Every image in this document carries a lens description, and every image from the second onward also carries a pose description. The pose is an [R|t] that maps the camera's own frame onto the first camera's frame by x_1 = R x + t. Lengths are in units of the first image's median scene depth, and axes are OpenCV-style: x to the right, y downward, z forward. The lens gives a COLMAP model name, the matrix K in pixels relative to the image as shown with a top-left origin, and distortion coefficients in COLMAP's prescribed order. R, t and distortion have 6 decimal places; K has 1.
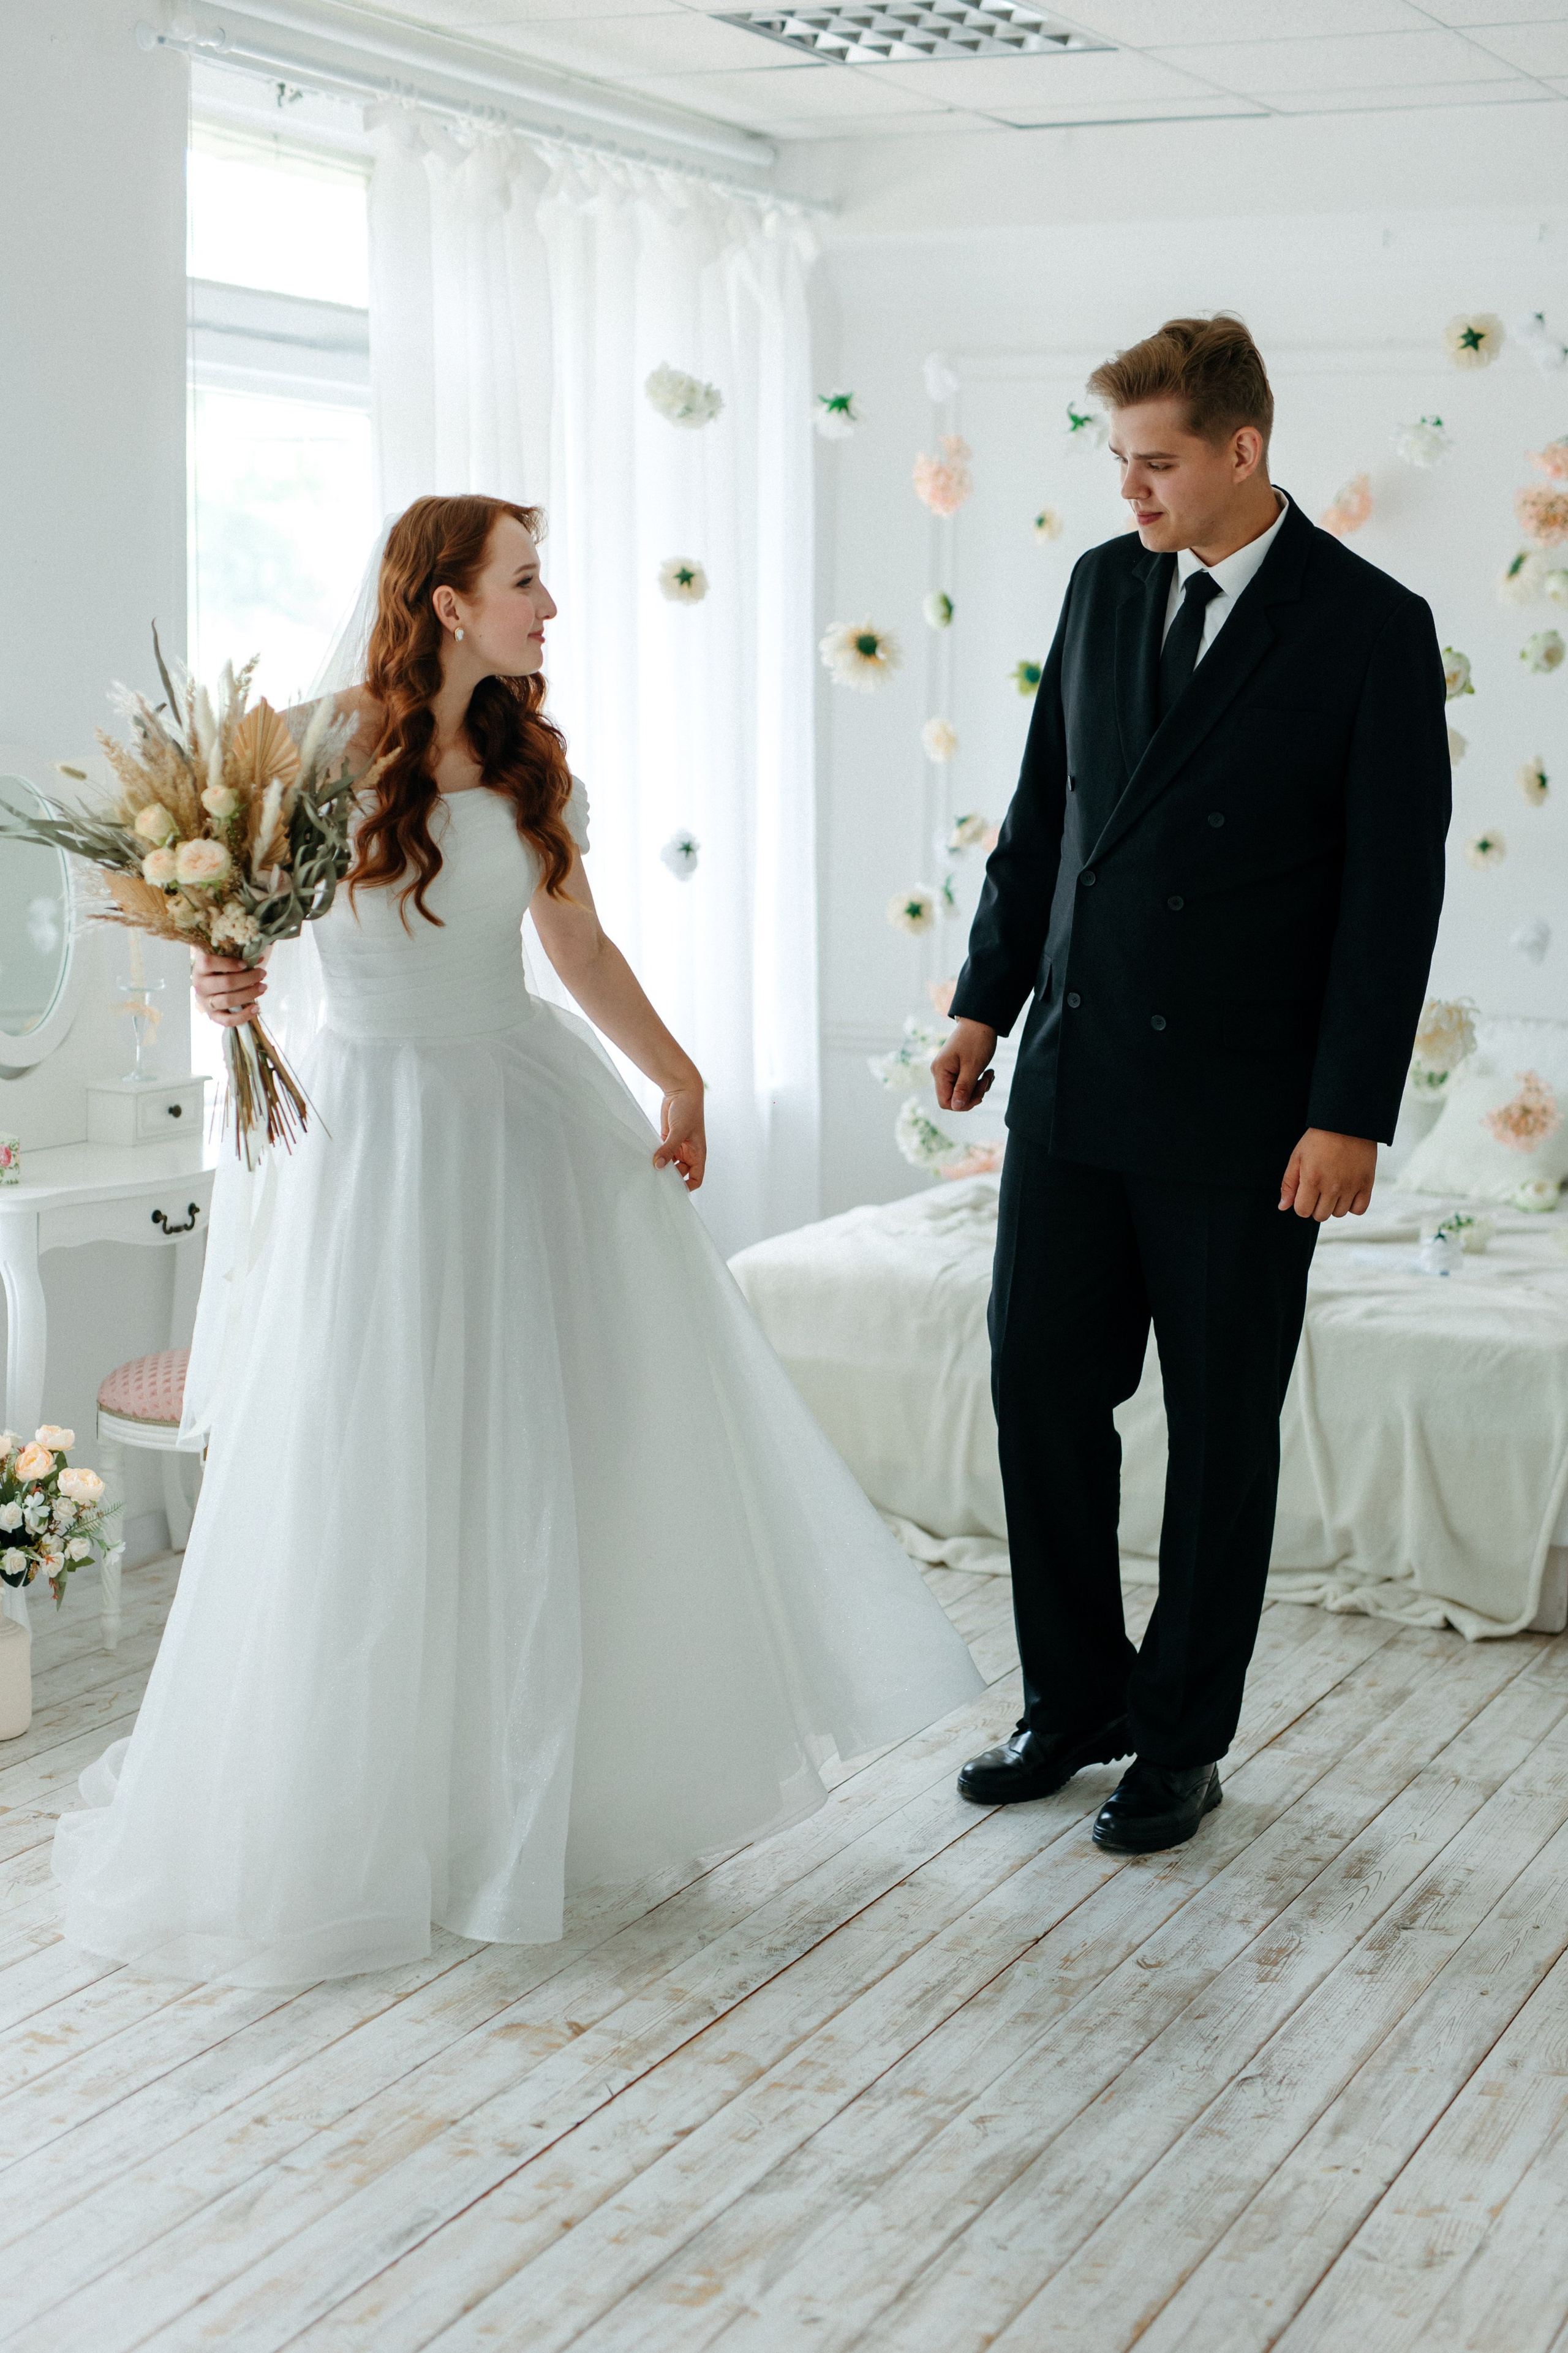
lens RADIAL K [[3462.5, 0, 912.0], [0, 3462.5, 1158.2], [0, 0, 1]] dist [0.009214, 0.000000]
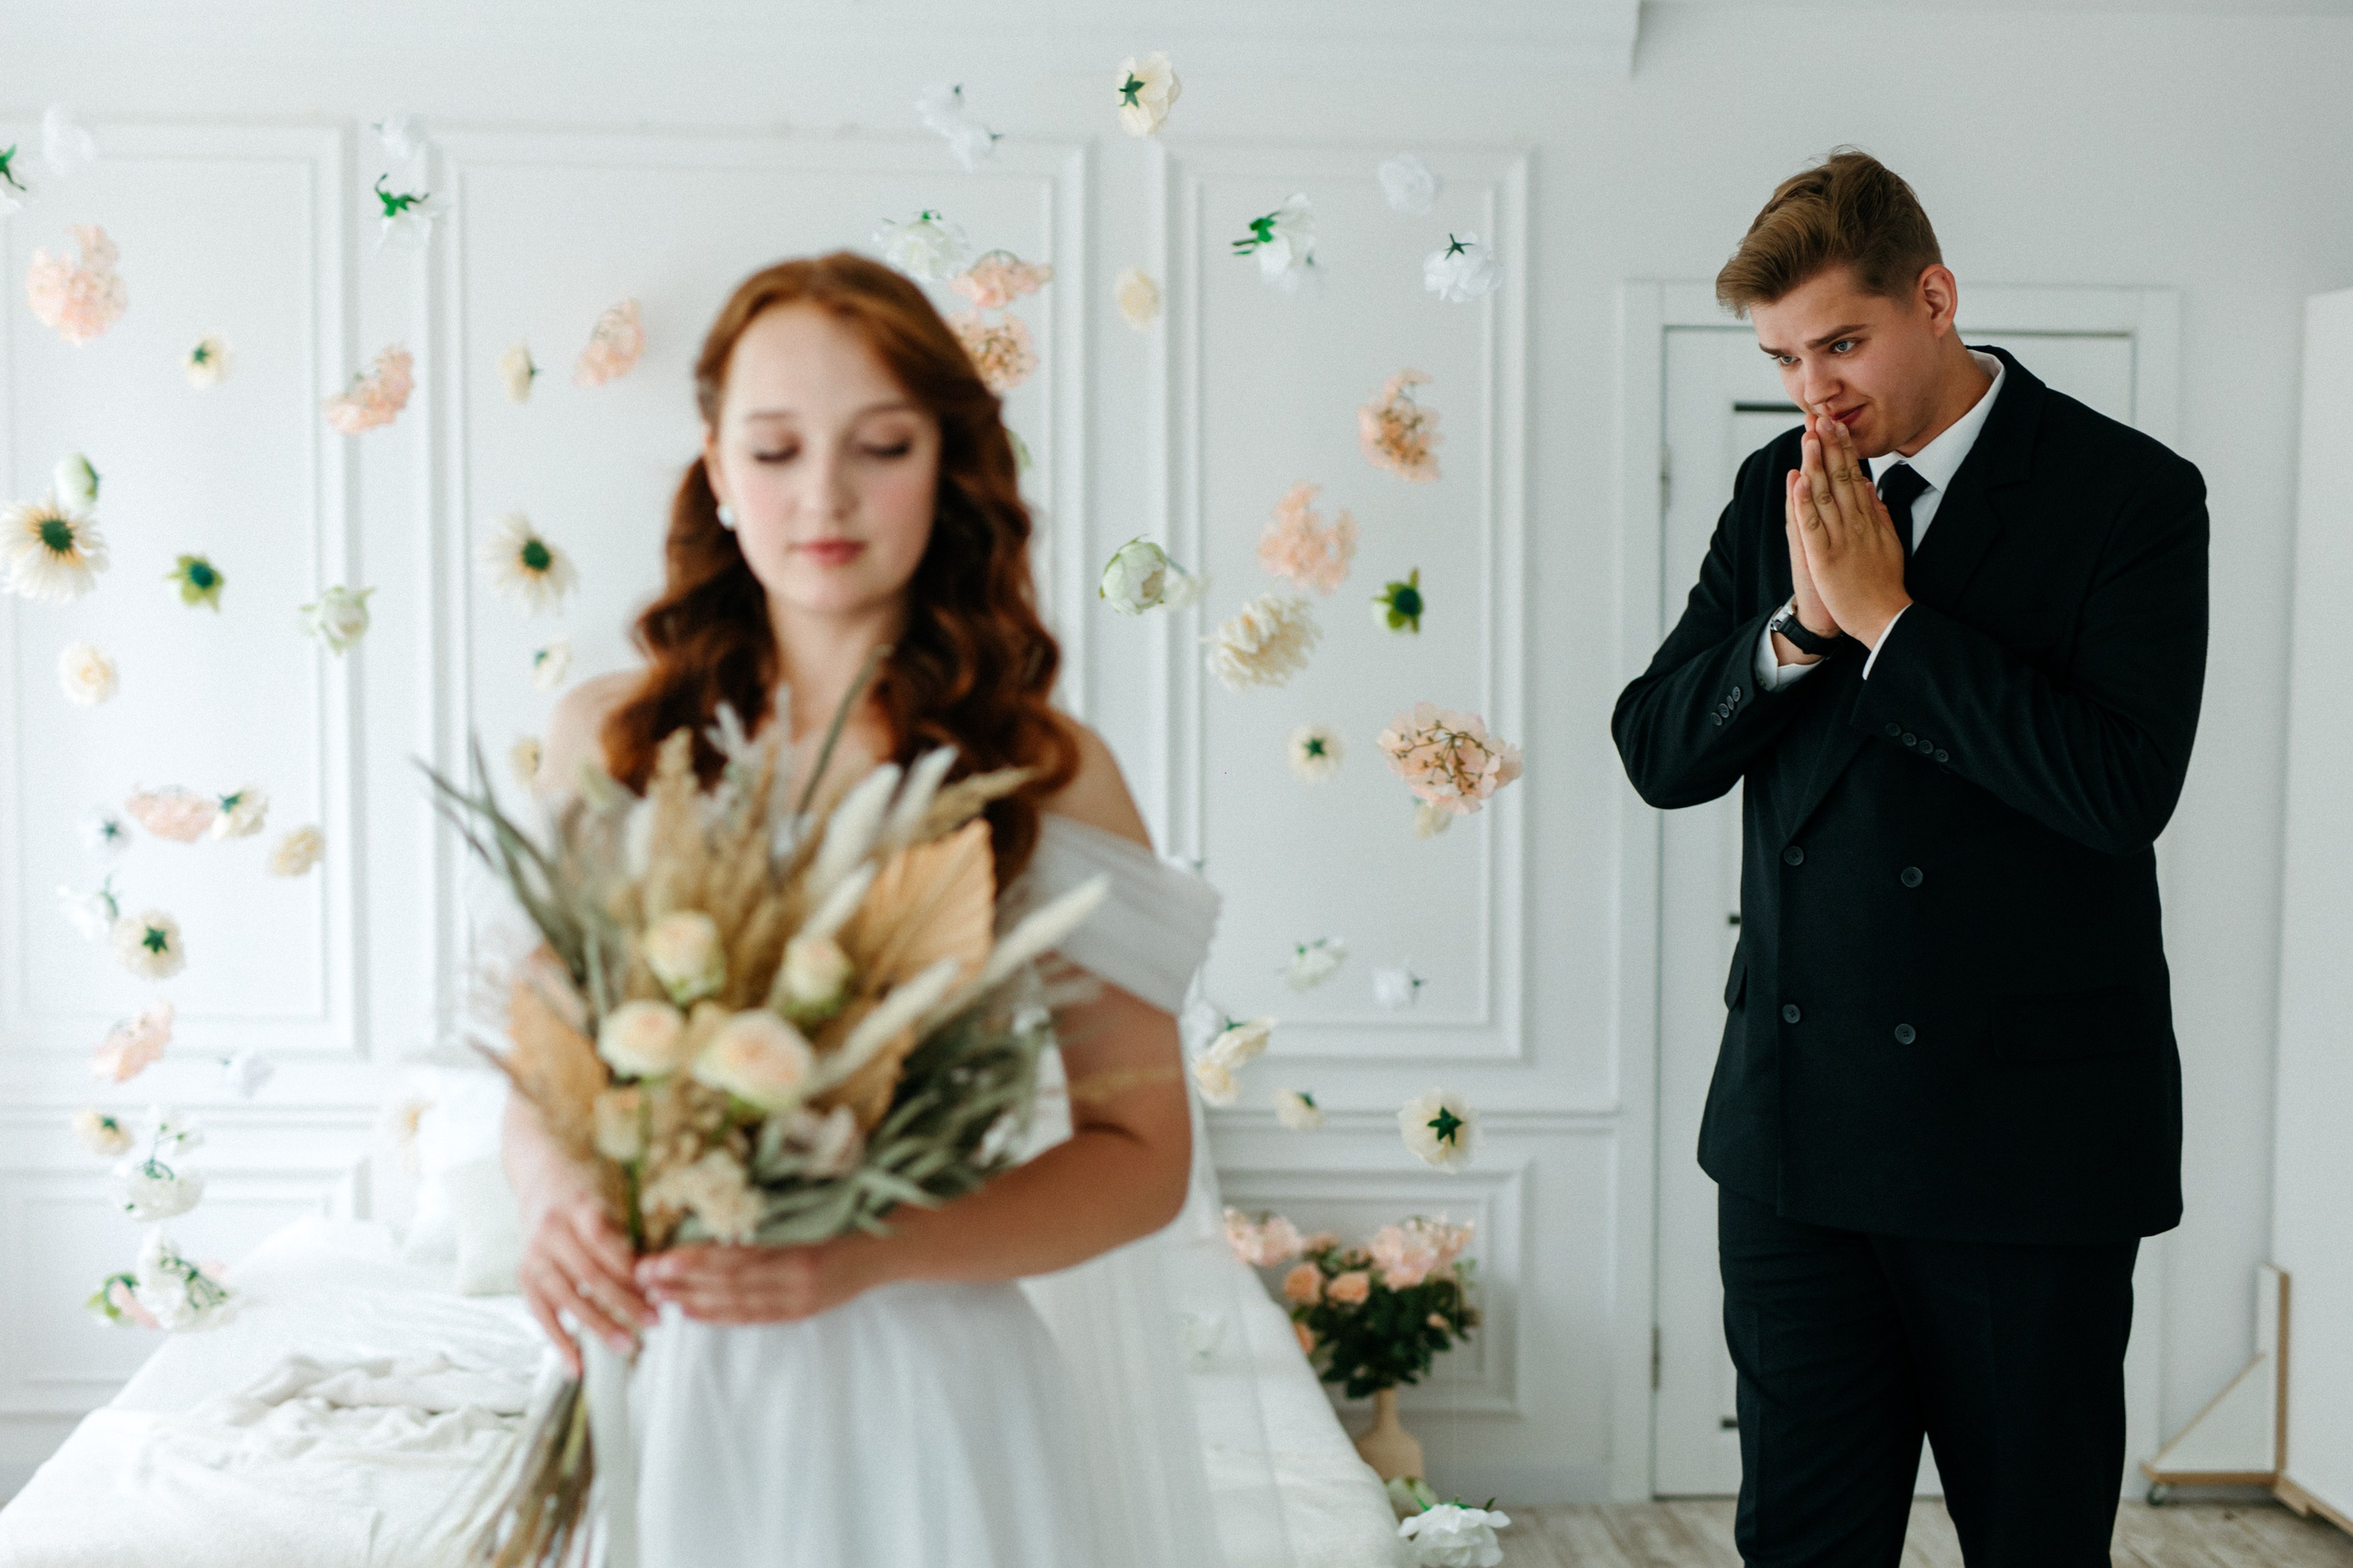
lens RADIAL K [[3462.7, 0, 1048.8], [0, 3462.7, 825.3], [0, 0, 1]] dist [0.009214, 0.000000]
pose [[0.886092, -0.045800, 0.461241, -0.150794], [0.072439, 0.996562, -0.040207, -0.055384], [-0.457814, 0.069039, 0.886364, 0.348897]]
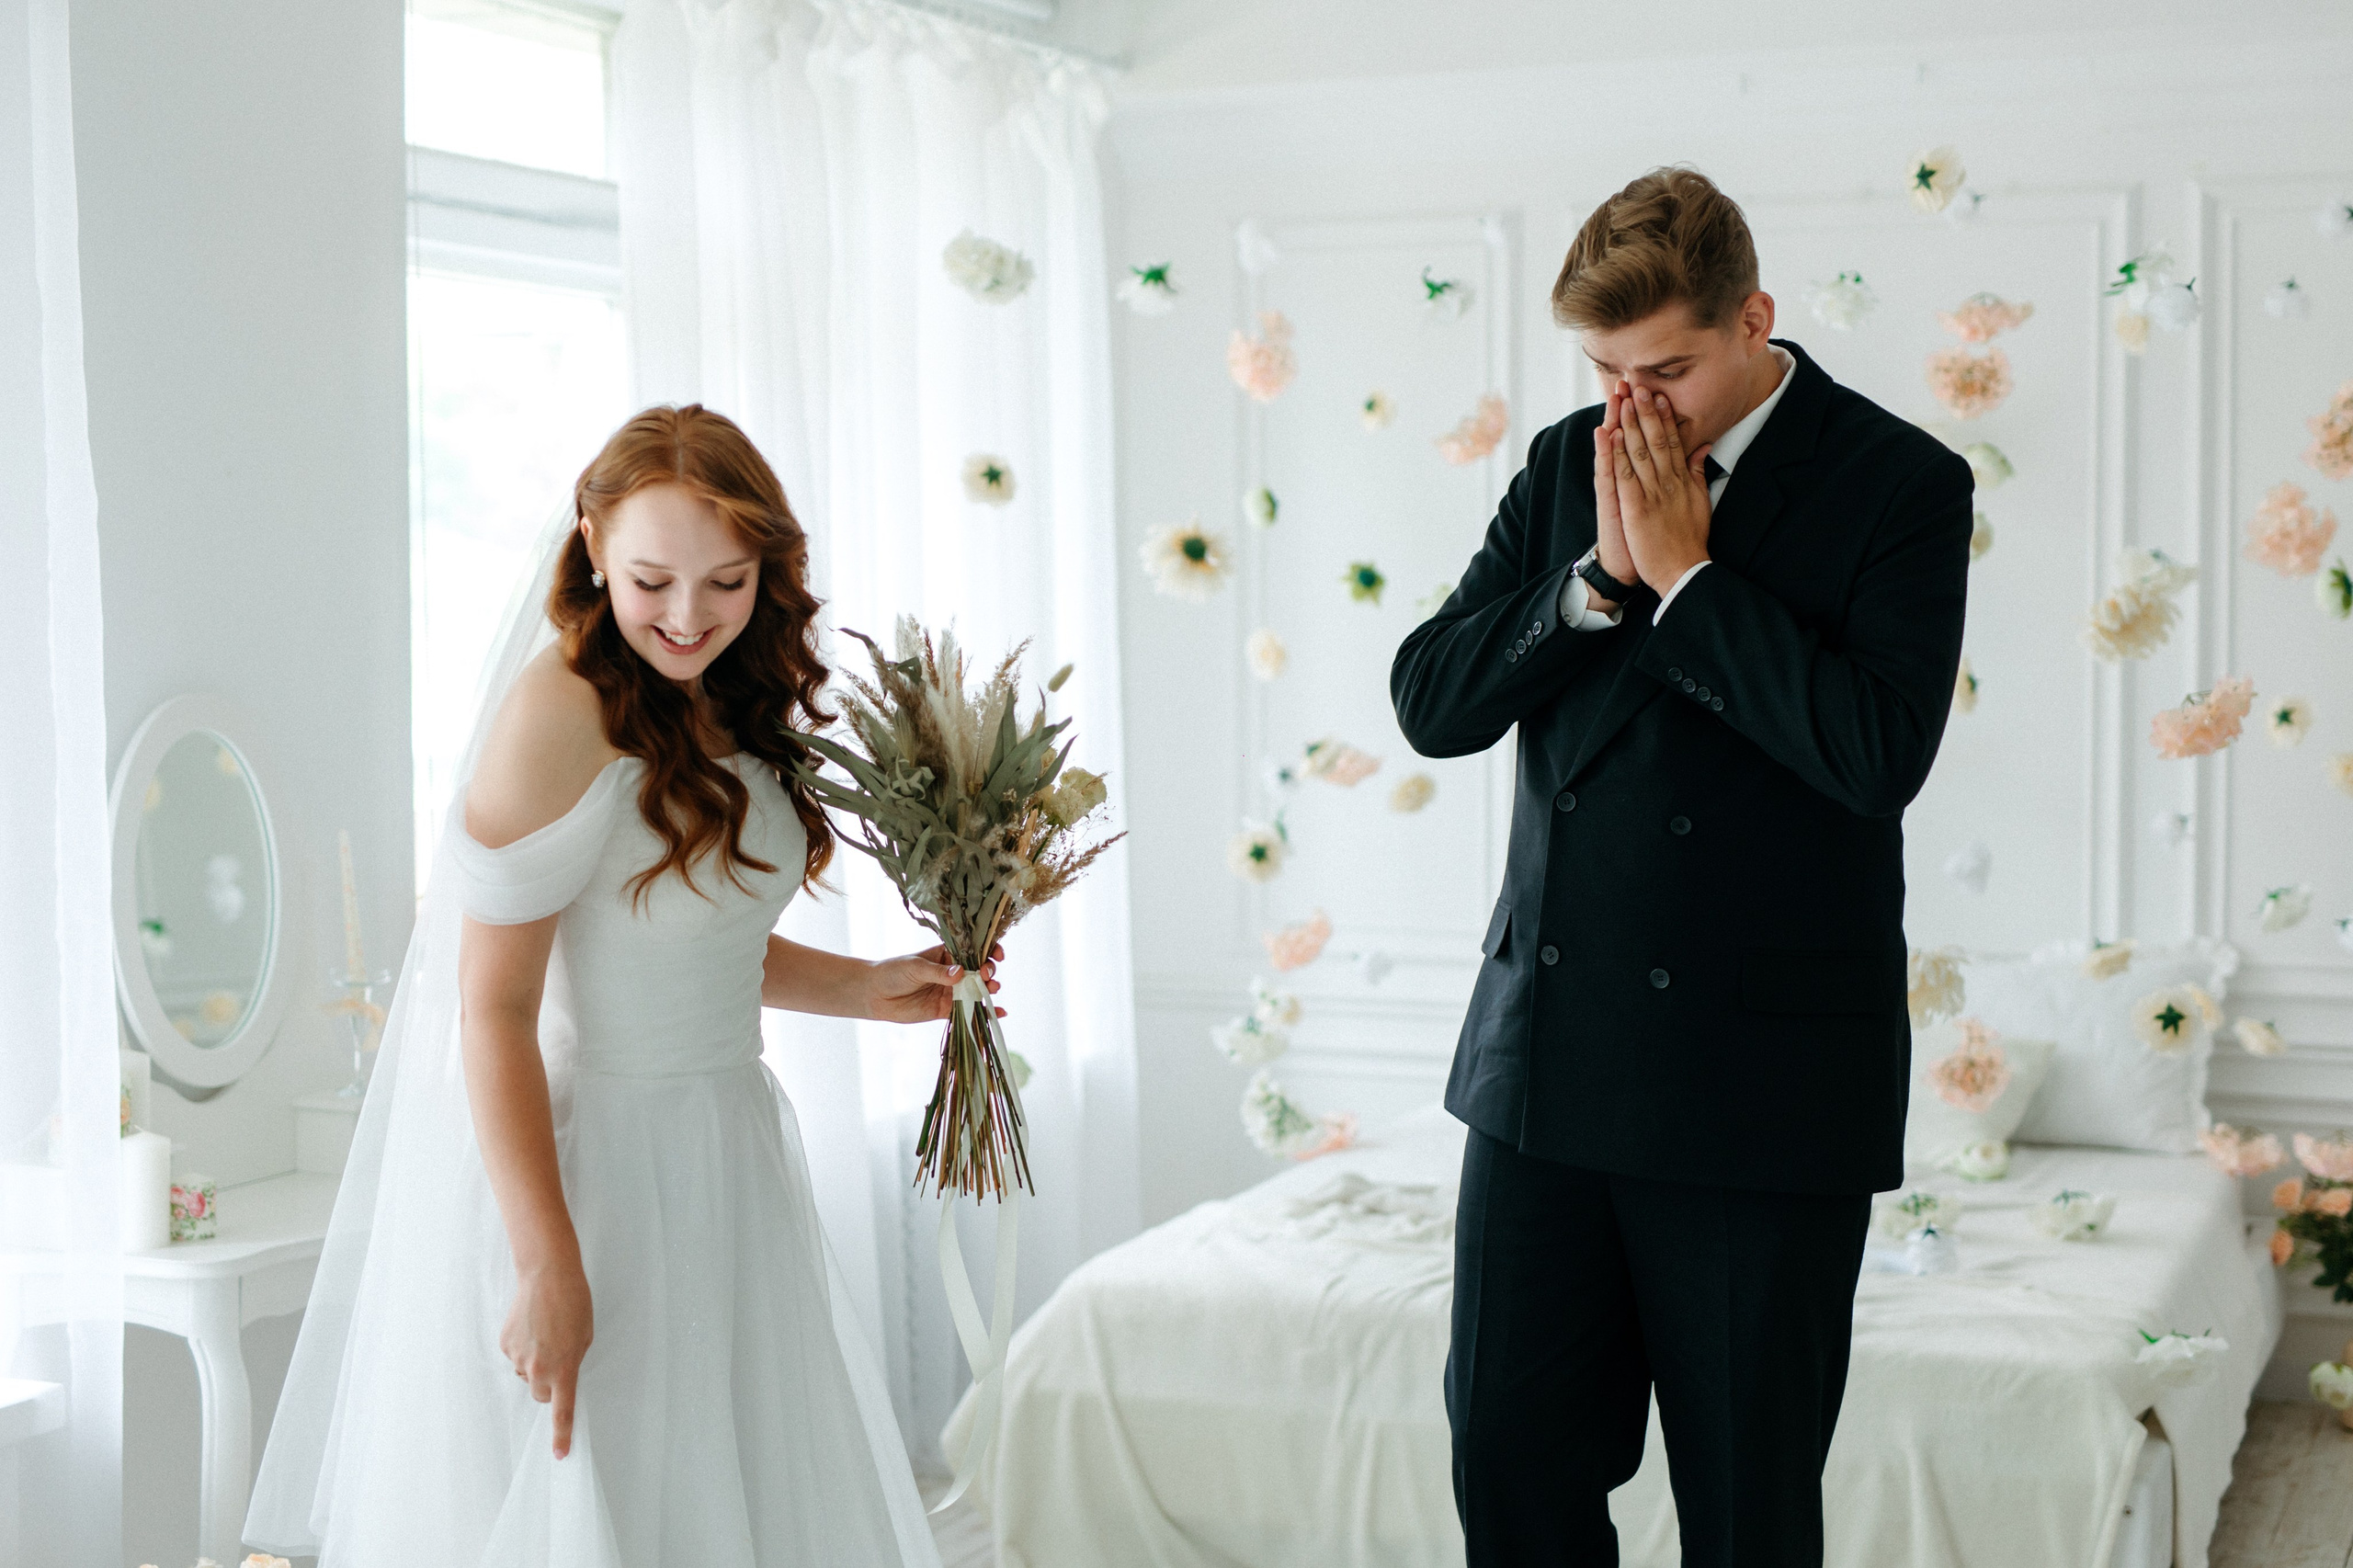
lens RADIAL K [[3462.7, 0, 1224.1], [0, 3462.7, 751.4], [0, 0, 1]] dist [0.009214, 0.000000]
pose [[0.998739, -0.027775, 0.041812, -0.043593], [0.031320, 0.995745, -0.086671, -0.022723], [-0.039227, 0.087872, 0.995359, 0.143585]]
